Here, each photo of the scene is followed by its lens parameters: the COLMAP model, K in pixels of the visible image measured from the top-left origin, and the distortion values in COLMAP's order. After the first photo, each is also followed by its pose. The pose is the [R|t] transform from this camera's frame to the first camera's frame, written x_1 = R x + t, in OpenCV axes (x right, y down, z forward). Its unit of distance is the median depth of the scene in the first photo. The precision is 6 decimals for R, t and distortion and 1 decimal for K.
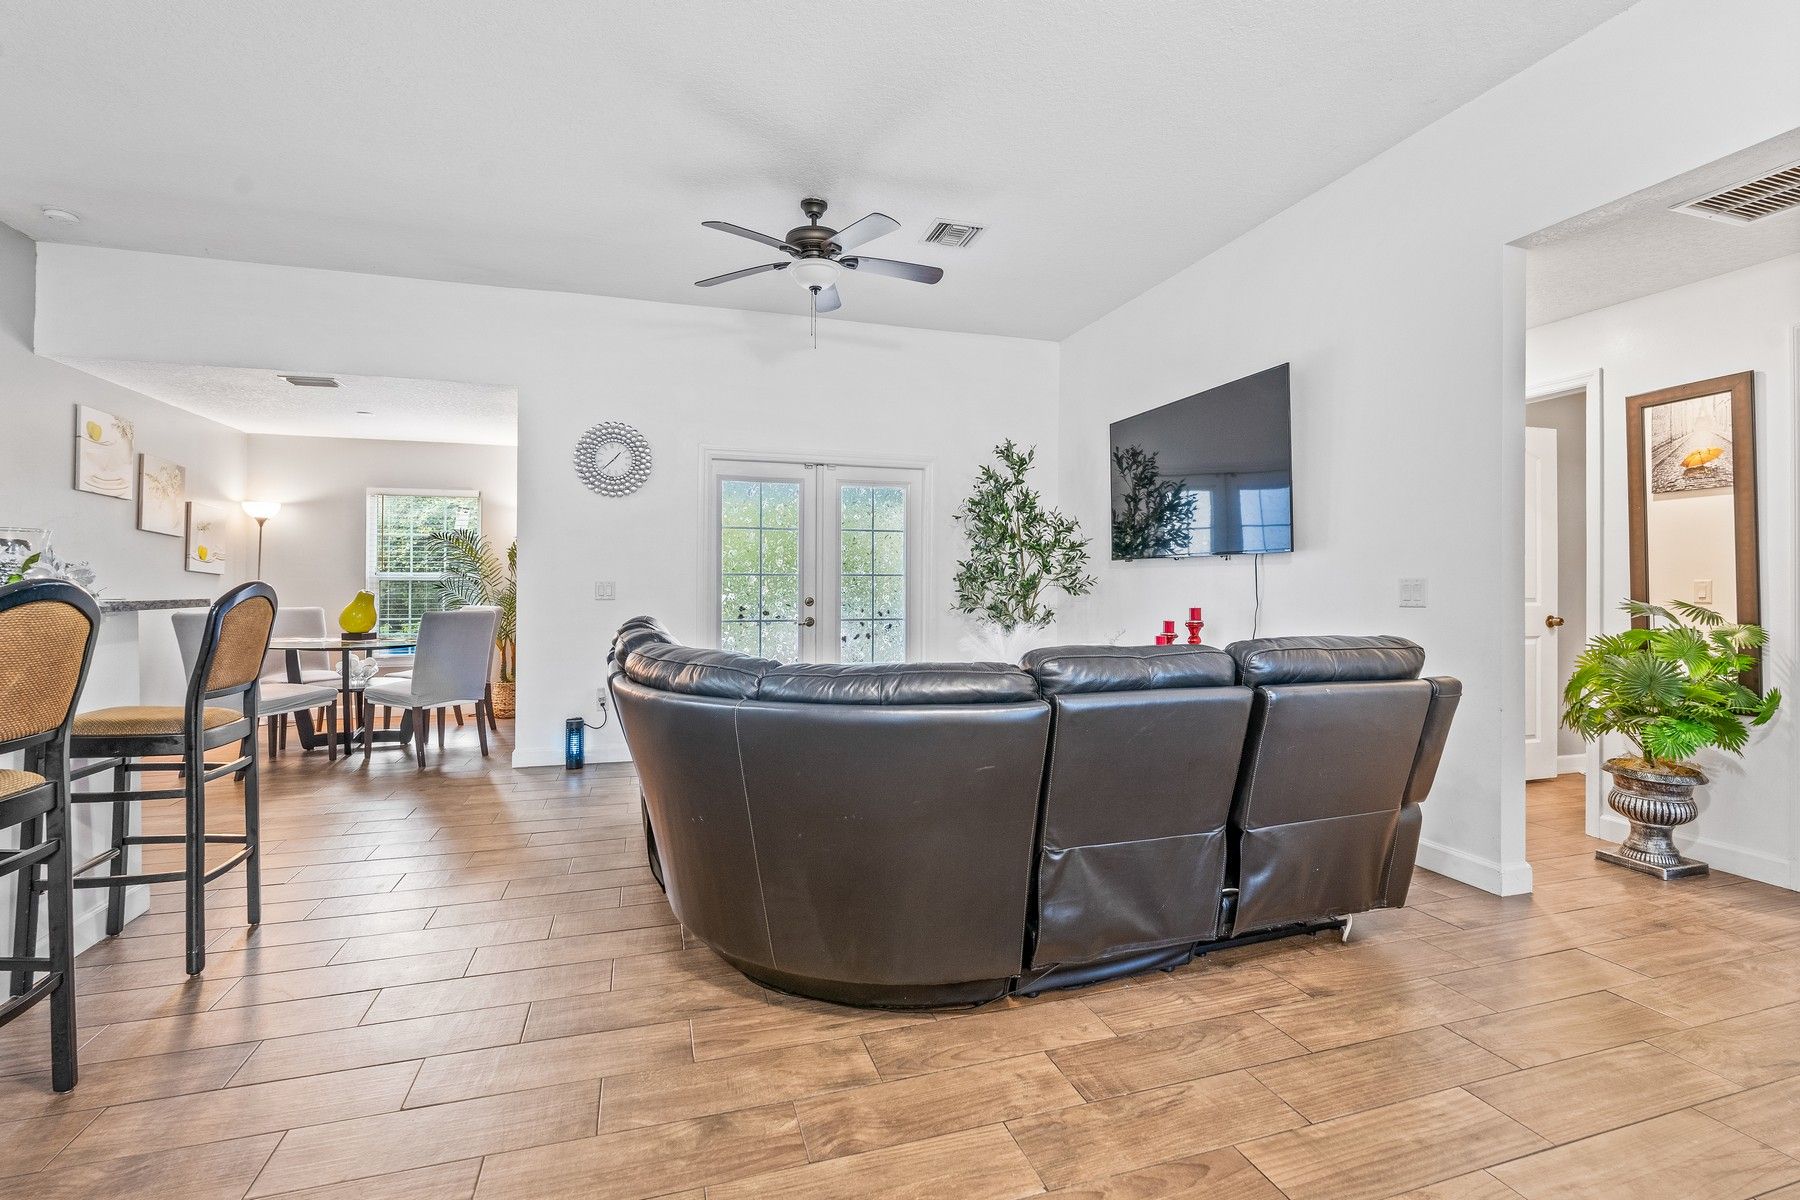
lens RADIAL K [[828.7, 0, 904.3], [0, 828.7, 587.9], [0, 0, 1]] dist [0.002548, -0.000713]
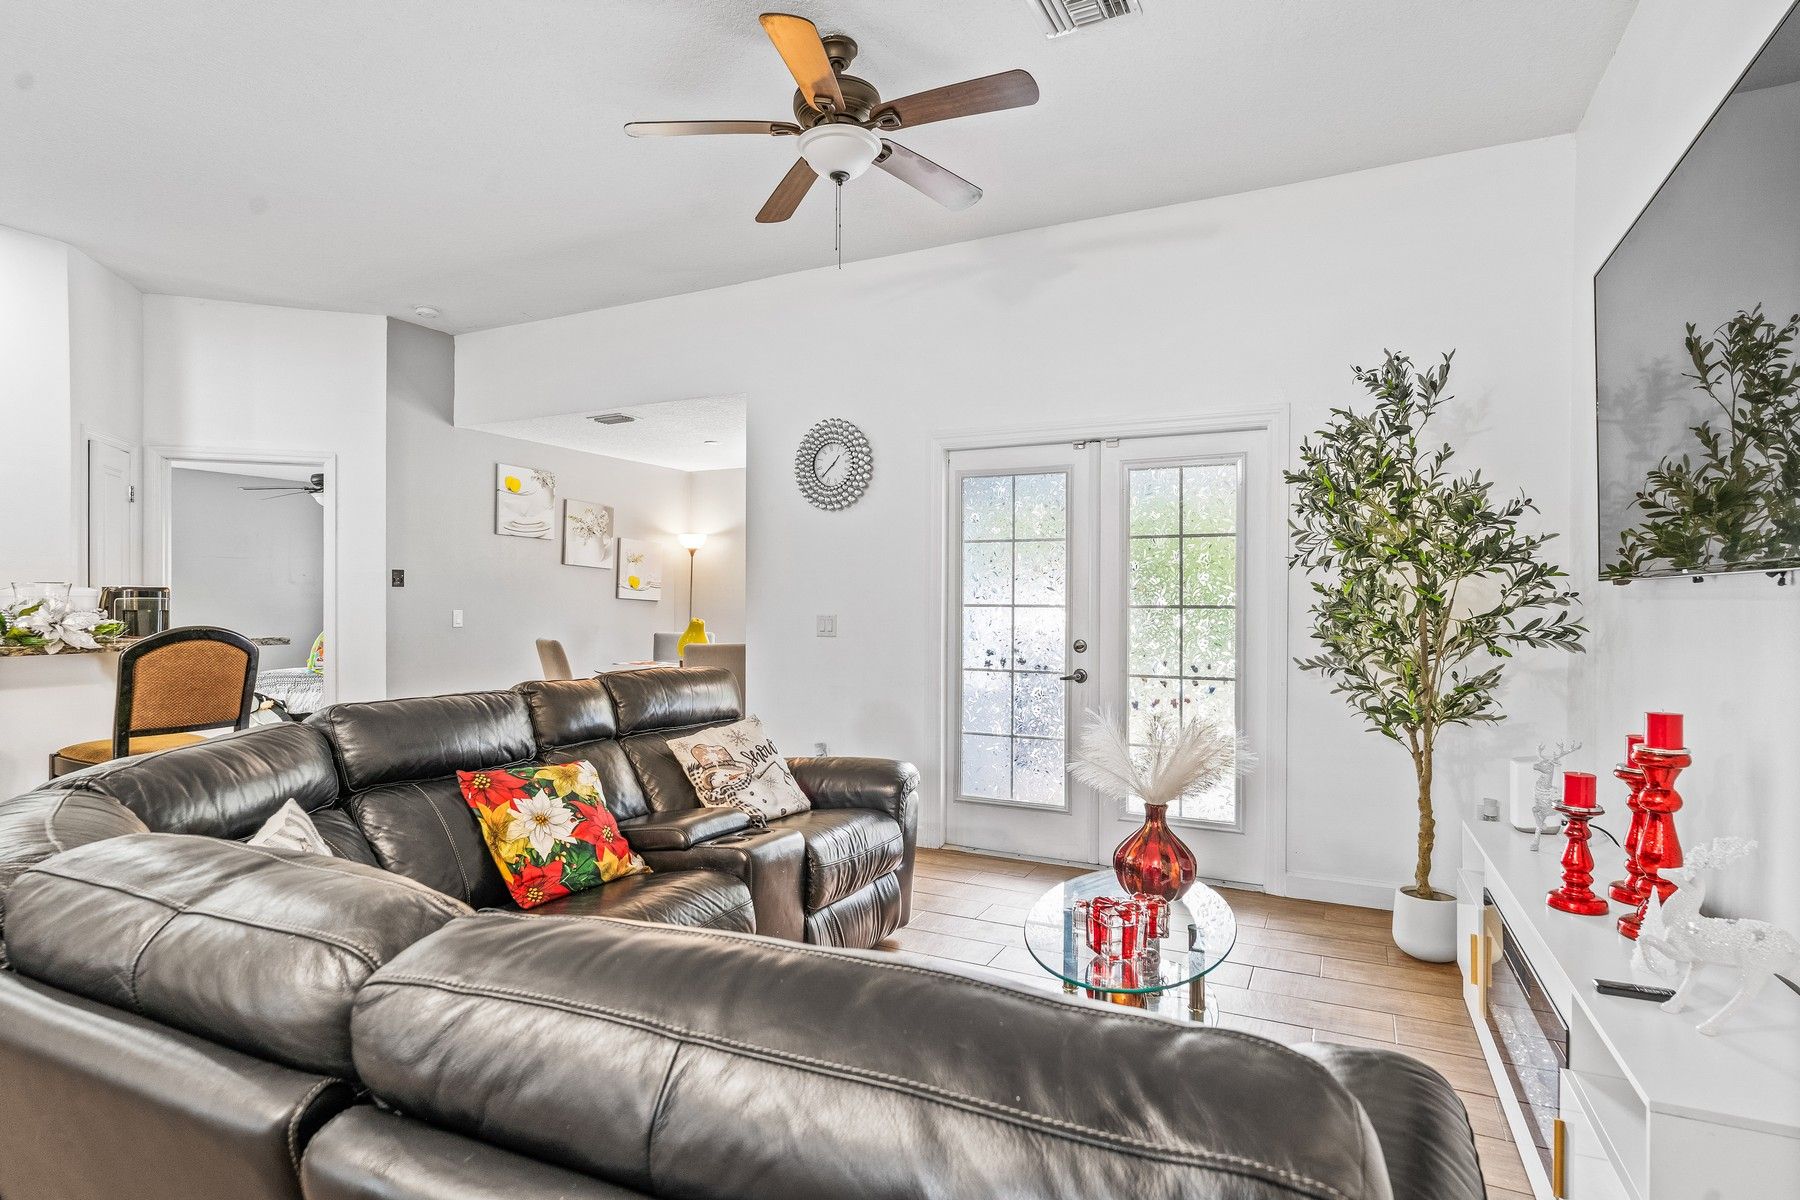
lens RADIAL K [[931.5, 0, 900.0], [0, 931.5, 600.0], [0, 0, 1]] dist [0.018534, -0.000200]
pose [[0.723136, 0.001873, -0.690703, 0.314736], [-0.003813, 0.999992, -0.001281, -0.019956], [0.690695, 0.003560, 0.723138, 0.364796]]
